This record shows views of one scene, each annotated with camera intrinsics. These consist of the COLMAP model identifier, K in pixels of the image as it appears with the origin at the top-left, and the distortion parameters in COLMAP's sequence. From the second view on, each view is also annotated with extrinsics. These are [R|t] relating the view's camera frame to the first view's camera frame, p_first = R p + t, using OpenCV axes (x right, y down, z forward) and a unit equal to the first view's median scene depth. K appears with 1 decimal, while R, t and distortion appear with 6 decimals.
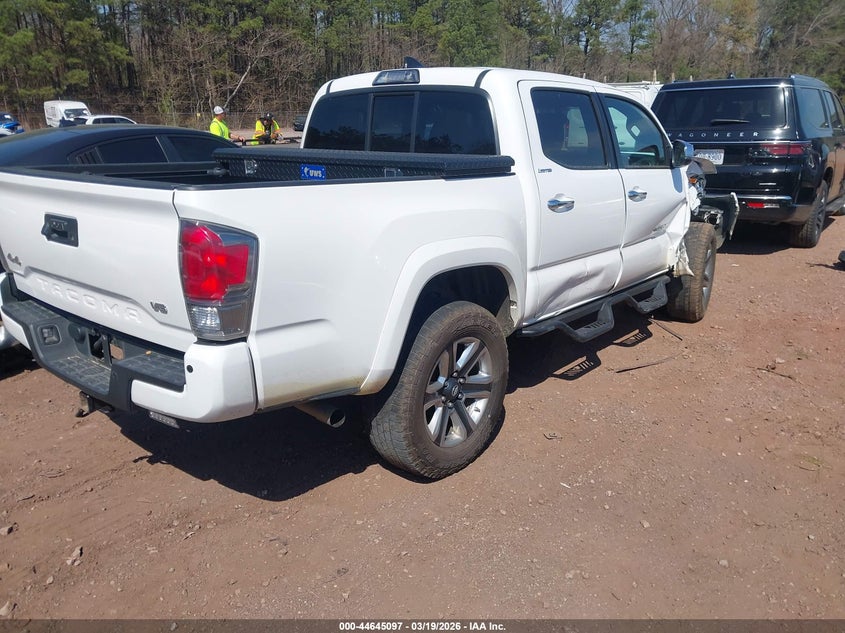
lens RADIAL K [[668.1, 0, 429.3], [0, 668.1, 312.6], [0, 0, 1]] dist [-0.009305, 0.000257]
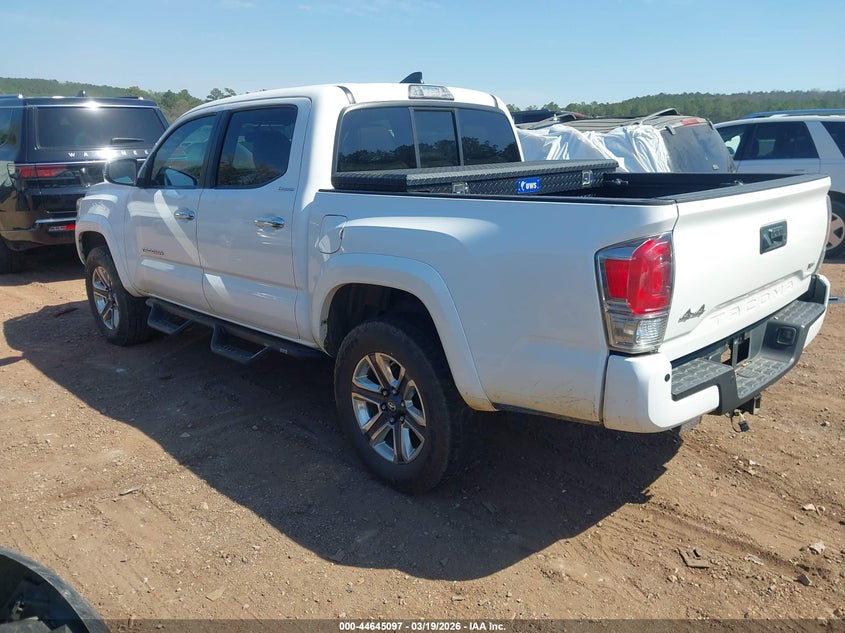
lens RADIAL K [[668.1, 0, 430.0], [0, 668.1, 323.2], [0, 0, 1]] dist [-0.009305, 0.000257]
pose [[0.092126, -0.263728, 0.960188, -1.219145], [0.281940, 0.931736, 0.228863, -0.289200], [-0.954999, 0.249631, 0.160193, 1.032127]]
